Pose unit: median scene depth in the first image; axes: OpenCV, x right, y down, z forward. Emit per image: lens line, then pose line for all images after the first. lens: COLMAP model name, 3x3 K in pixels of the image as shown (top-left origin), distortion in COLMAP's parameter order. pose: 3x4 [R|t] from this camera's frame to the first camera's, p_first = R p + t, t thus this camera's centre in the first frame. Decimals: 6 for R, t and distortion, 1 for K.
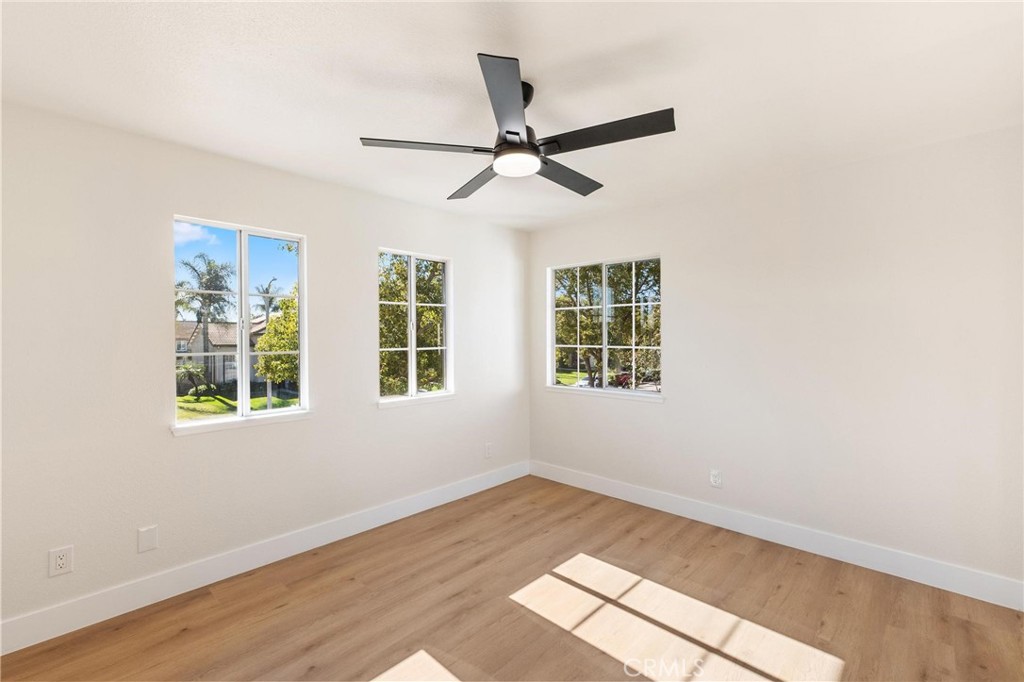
lens RADIAL K [[459.7, 0, 515.6], [0, 459.7, 339.1], [0, 0, 1]] dist [0.024306, 0.000216]
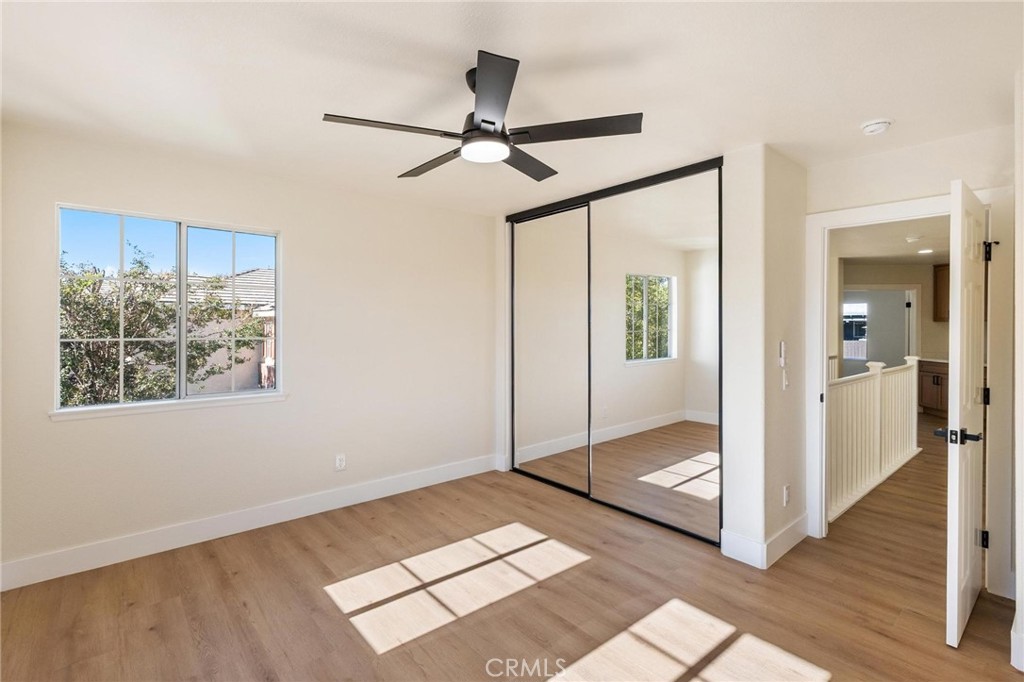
lens RADIAL K [[469.8, 0, 514.7], [0, 469.8, 331.7], [0, 0, 1]] dist [0.005635, 0.000269]
pose [[0.125424, -0.015250, 0.991986, -0.657480], [0.005876, 0.999876, 0.014628, -0.006472], [-0.992086, 0.003994, 0.125498, 0.560355]]
